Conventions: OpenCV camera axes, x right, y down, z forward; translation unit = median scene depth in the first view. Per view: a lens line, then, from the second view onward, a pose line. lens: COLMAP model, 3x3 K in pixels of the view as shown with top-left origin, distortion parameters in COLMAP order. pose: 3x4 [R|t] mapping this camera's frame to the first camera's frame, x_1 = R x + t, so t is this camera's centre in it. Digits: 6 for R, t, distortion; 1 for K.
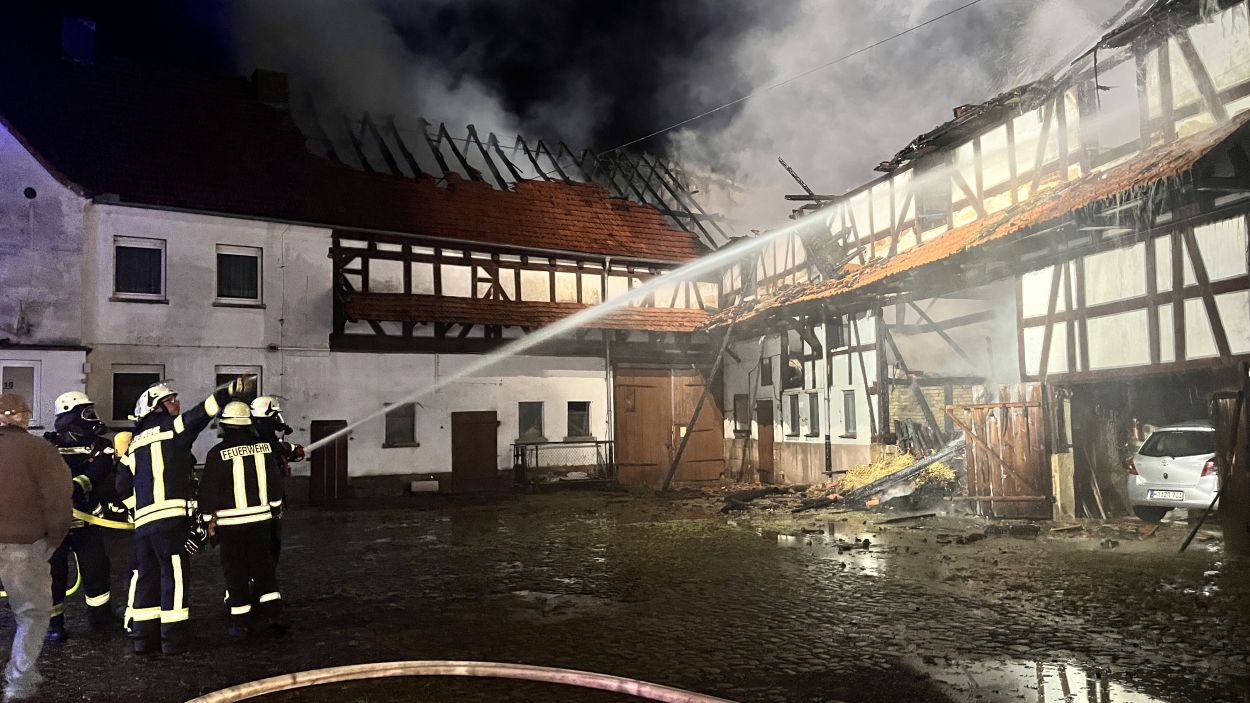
lens RADIAL K [[930.0, 0, 619.9], [0, 930.0, 356.6], [0, 0, 1]] dist [0.042087, -0.066282]
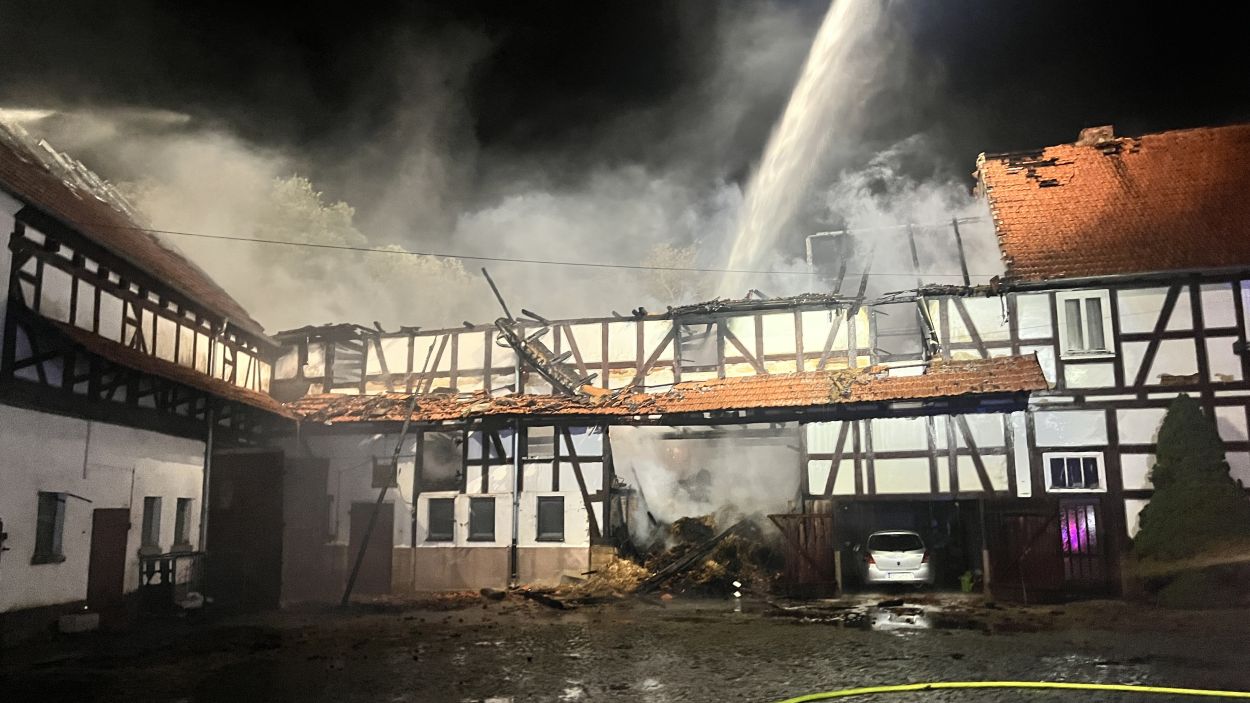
lens RADIAL K [[930.0, 0, 606.3], [0, 930.0, 353.1], [0, 0, 1]] dist [0.042087, -0.066282]
pose [[0.508860, 0.162735, 0.845328, -0.696989], [-0.066080, 0.986456, -0.150126, 0.030878], [-0.858309, 0.020534, 0.512721, 0.398448]]
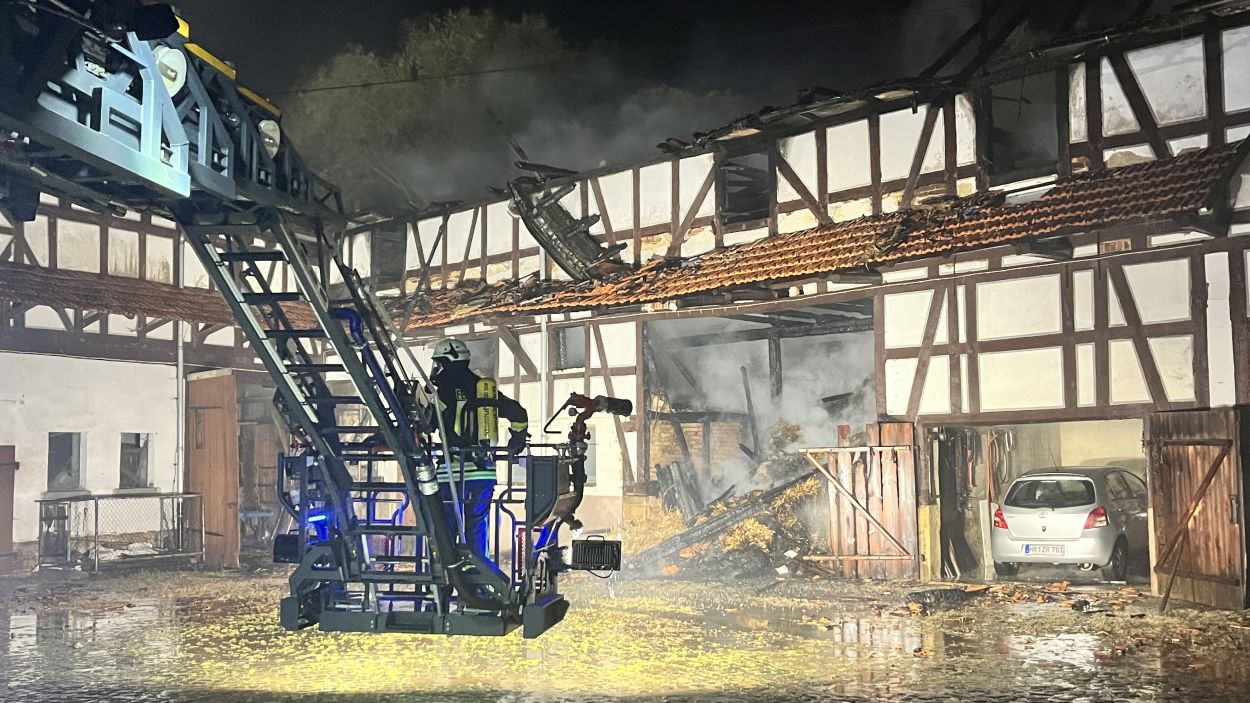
lens RADIAL K [[1267.2, 0, 618.3], [0, 1267.2, 362.9], [0, 0, 1]] dist [0.061370, 0.000000]
pose [[0.853070, 0.048790, 0.519511, -0.286504], [-0.043652, 0.998802, -0.022122, 0.006888], [-0.519968, -0.003806, 0.854177, 0.095052]]
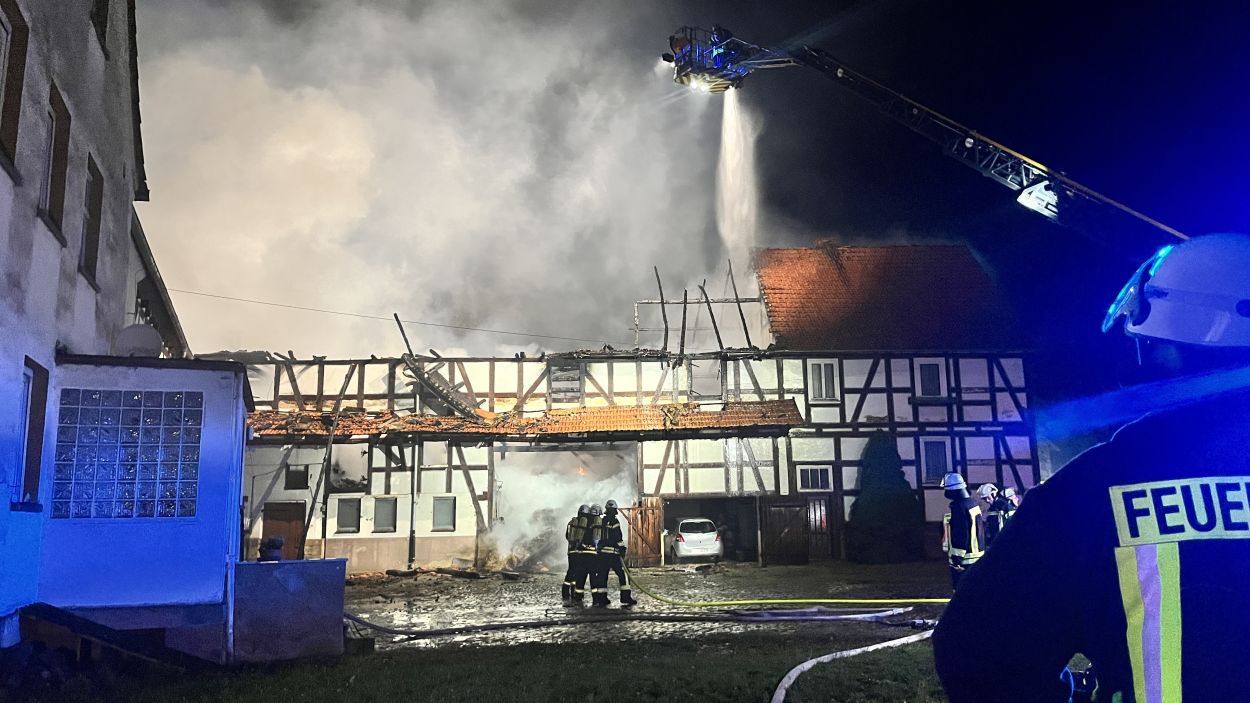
lens RADIAL K [[930.0, 0, 625.2], [0, 930.0, 348.4], [0, 0, 1]] dist [0.042087, -0.066282]
pose [[0.205480, 0.188544, 0.960328, -1.119981], [-0.057860, 0.981890, -0.180398, 0.056489], [-0.976950, -0.018497, 0.212668, 0.463952]]
